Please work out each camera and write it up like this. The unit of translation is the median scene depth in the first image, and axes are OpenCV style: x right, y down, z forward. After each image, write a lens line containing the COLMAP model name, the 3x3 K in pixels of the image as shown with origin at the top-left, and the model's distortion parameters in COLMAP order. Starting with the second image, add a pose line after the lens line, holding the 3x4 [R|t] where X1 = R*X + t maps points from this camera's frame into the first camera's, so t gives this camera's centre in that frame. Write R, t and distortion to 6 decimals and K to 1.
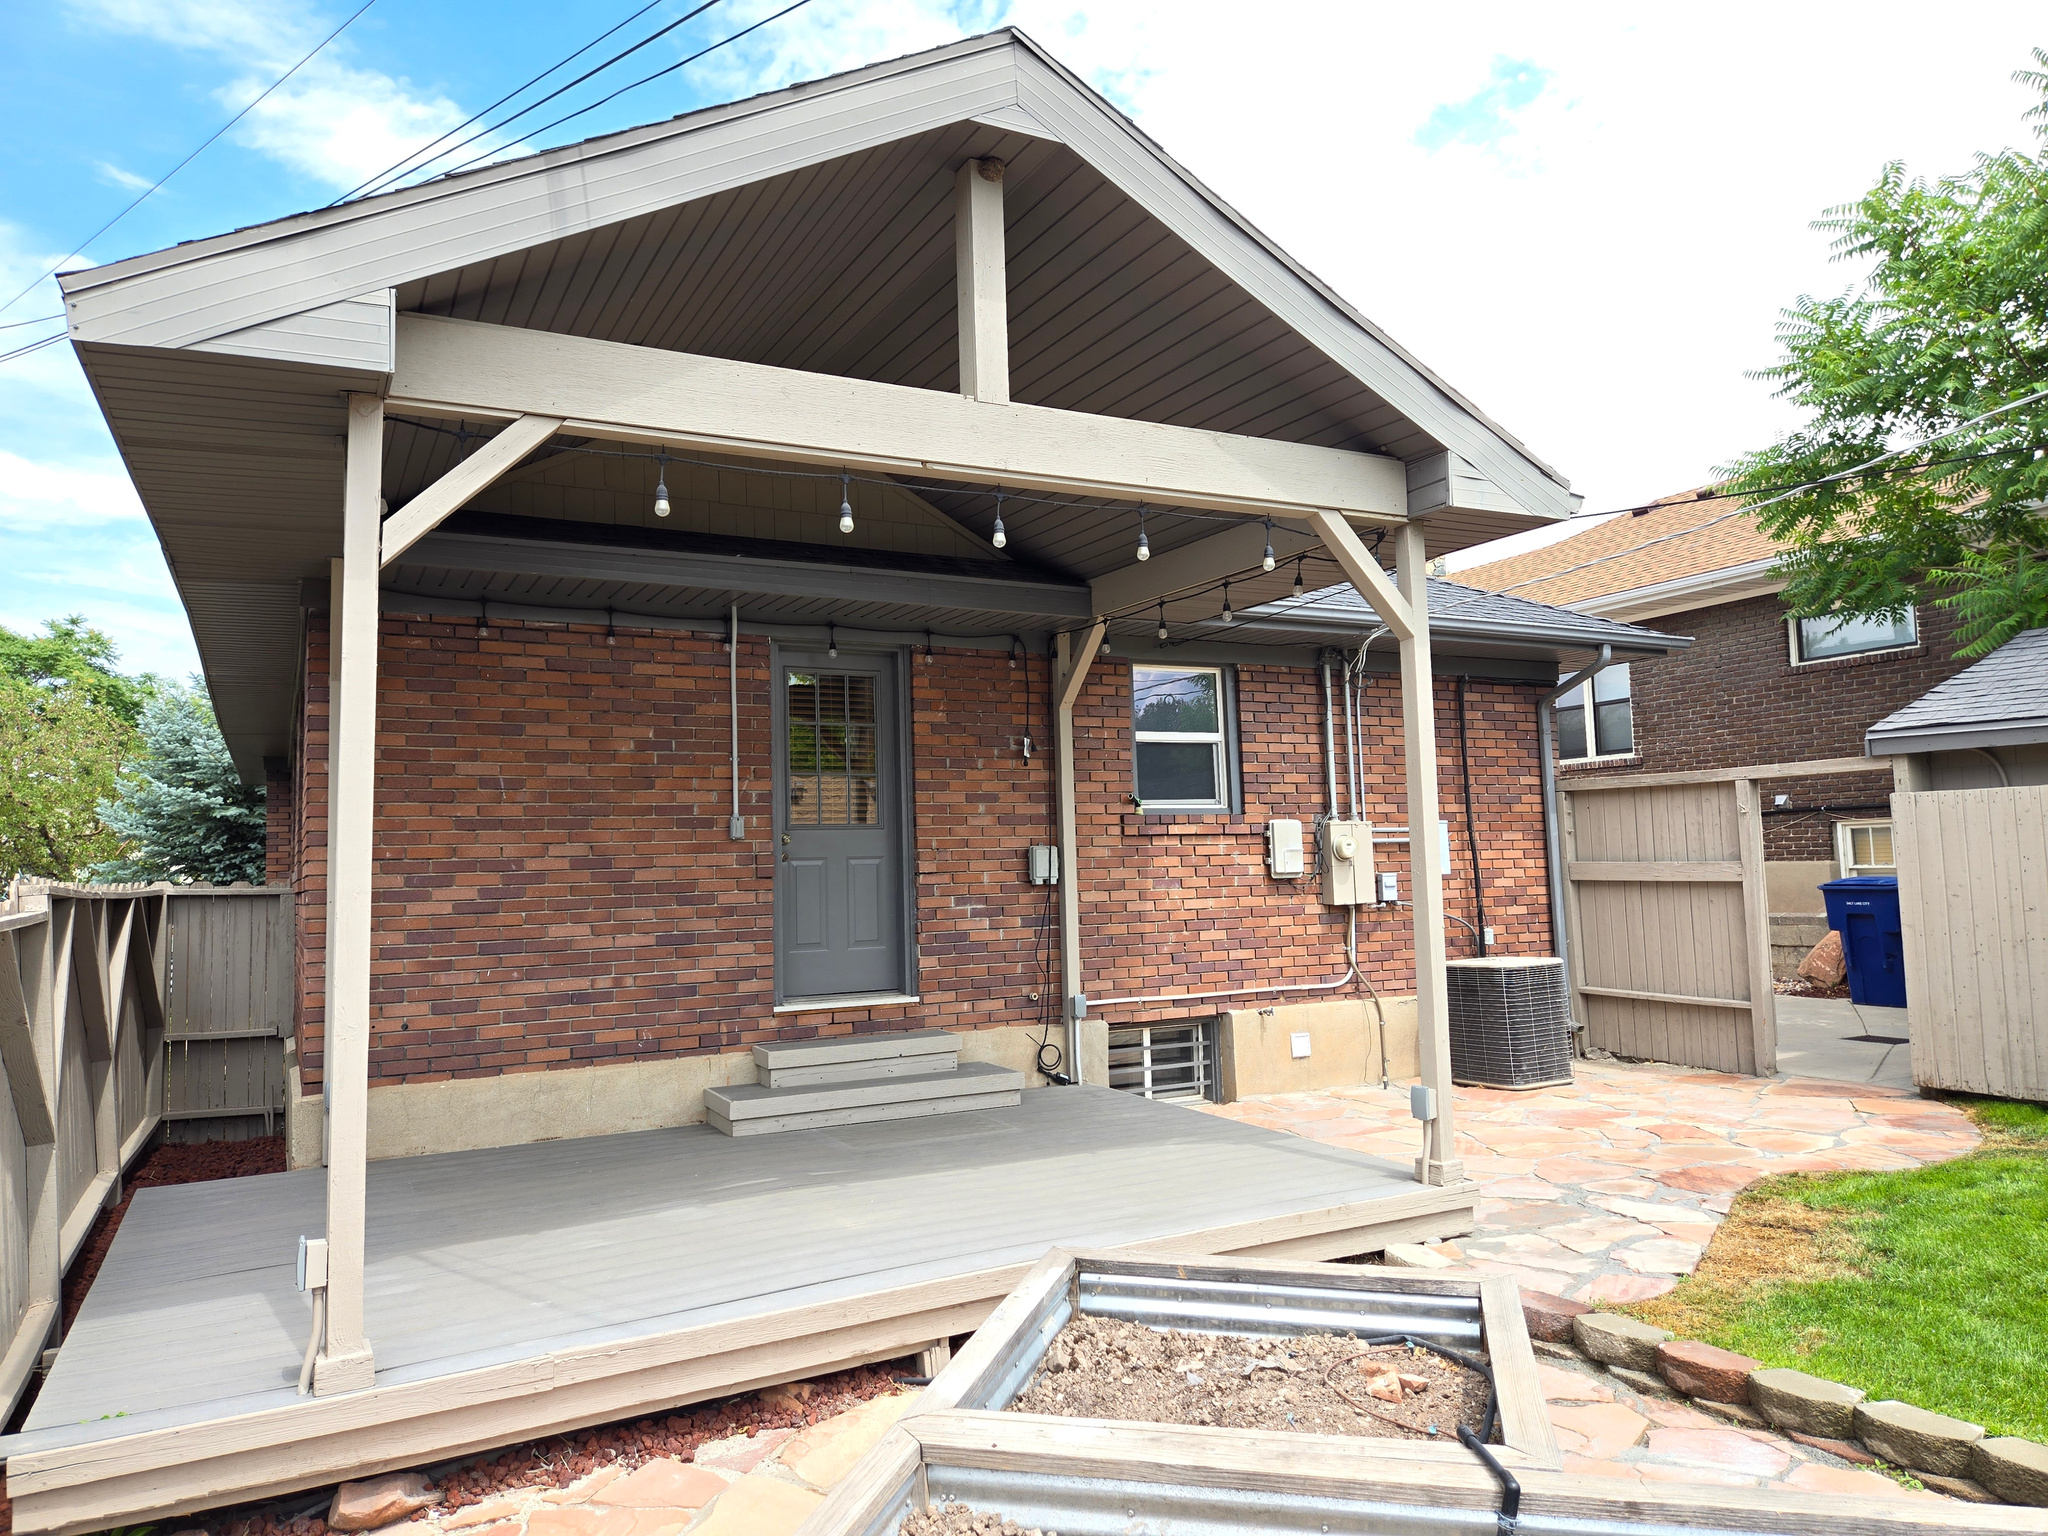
lens RADIAL K [[1375.3, 0, 1015.2], [0, 1375.3, 765.0], [0, 0, 1]] dist [0.070547, -0.068647]
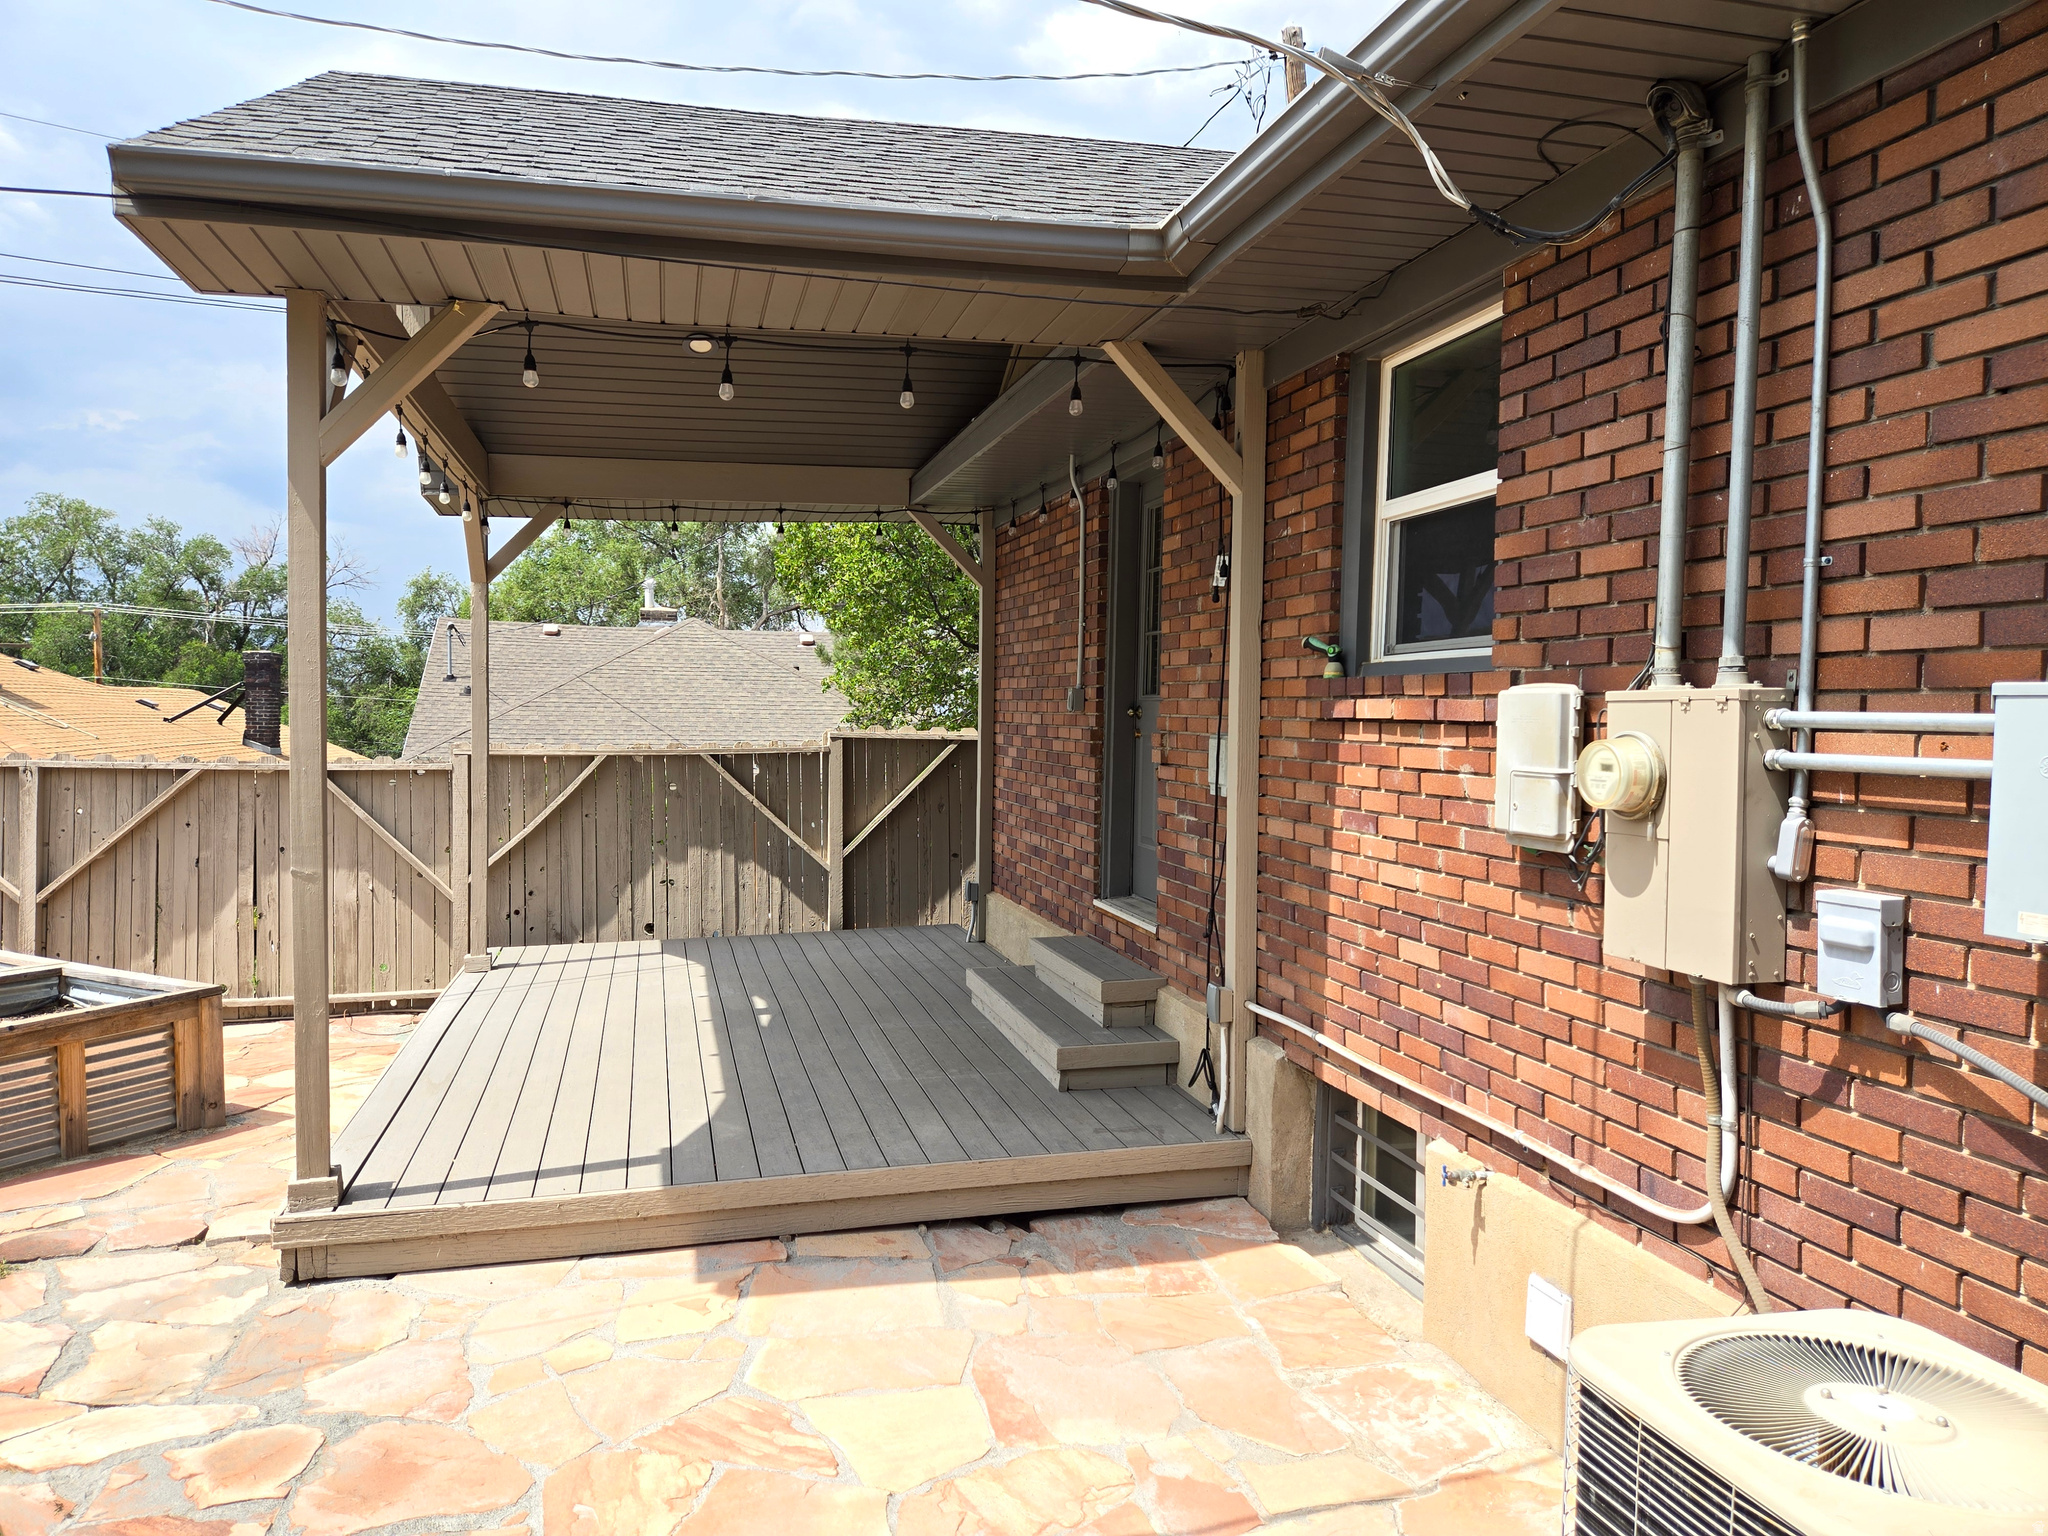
lens RADIAL K [[1375.3, 0, 1013.5], [0, 1375.3, 767.3], [0, 0, 1]] dist [0.070547, -0.068647]
pose [[-0.228455, 0.066735, -0.971265, 0.596384], [0.073518, 0.995982, 0.051141, 0.033714], [0.970775, -0.059722, -0.232443, 0.989206]]
